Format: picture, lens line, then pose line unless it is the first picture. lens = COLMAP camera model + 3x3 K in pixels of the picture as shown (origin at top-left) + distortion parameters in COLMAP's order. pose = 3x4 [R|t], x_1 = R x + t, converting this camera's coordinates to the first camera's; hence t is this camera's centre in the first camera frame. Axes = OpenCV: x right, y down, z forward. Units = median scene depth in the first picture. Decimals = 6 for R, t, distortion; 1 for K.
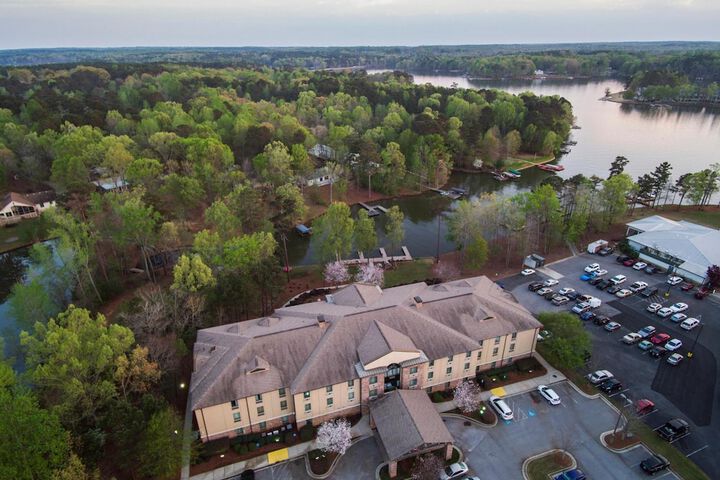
lens RADIAL K [[392.3, 0, 359.5], [0, 392.3, 230.3], [0, 0, 1]] dist [0.059715, -0.053021]
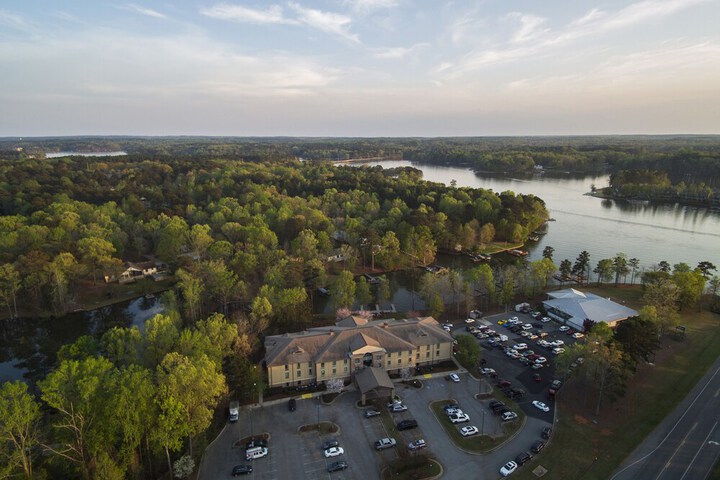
lens RADIAL K [[392.3, 0, 359.5], [0, 392.3, 230.3], [0, 0, 1]] dist [0.059715, -0.053021]
pose [[0.998481, 0.020259, -0.051229, 0.057839], [-0.029966, 0.980048, -0.196488, 0.058502], [0.046226, 0.197724, 0.979167, -0.443330]]
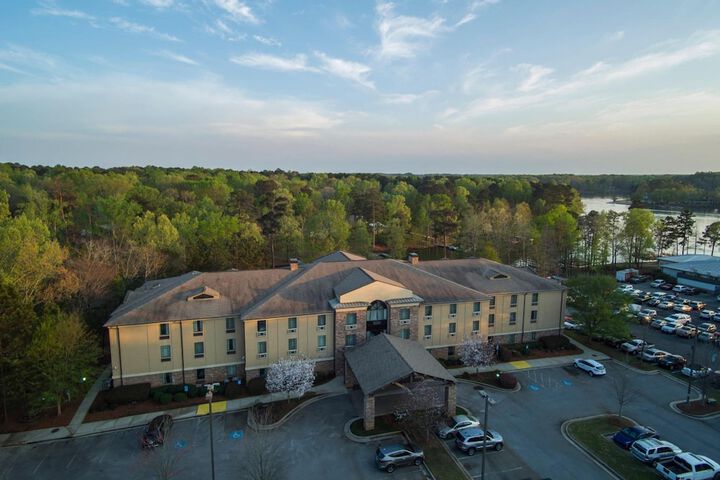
lens RADIAL K [[392.3, 0, 359.5], [0, 392.3, 230.3], [0, 0, 1]] dist [0.059715, -0.053021]
pose [[0.998988, 0.022456, -0.038973, 0.033681], [-0.032927, 0.955387, -0.293516, 0.192295], [0.030643, 0.294503, 0.955159, 0.096079]]
